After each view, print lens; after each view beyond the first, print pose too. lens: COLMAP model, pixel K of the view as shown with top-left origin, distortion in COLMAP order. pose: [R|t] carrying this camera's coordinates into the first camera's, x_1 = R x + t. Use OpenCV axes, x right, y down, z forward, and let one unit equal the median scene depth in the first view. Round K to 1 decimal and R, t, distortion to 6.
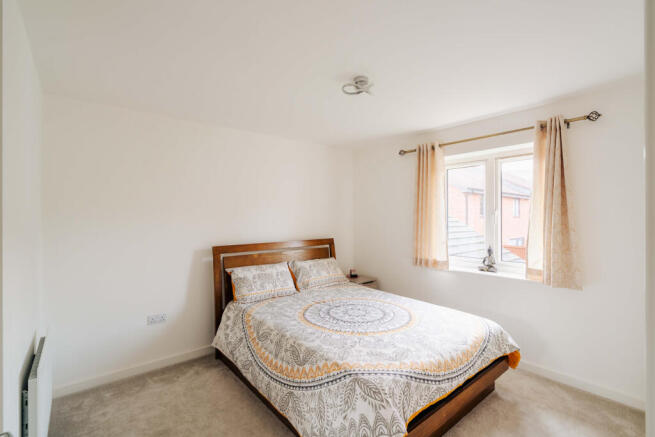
lens RADIAL K [[300.5, 0, 329.7], [0, 300.5, 217.5], [0, 0, 1]] dist [-0.002682, -0.000388]
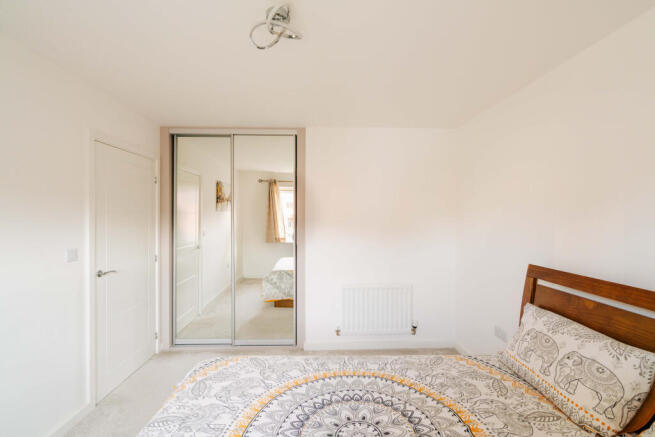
lens RADIAL K [[300.5, 0, 328.3], [0, 300.5, 217.2], [0, 0, 1]] dist [-0.002682, -0.000388]
pose [[-0.614886, 0.001201, -0.788615, 0.555957], [-0.004136, 0.999980, 0.004748, -0.010300], [0.788605, 0.006181, -0.614869, 1.478720]]
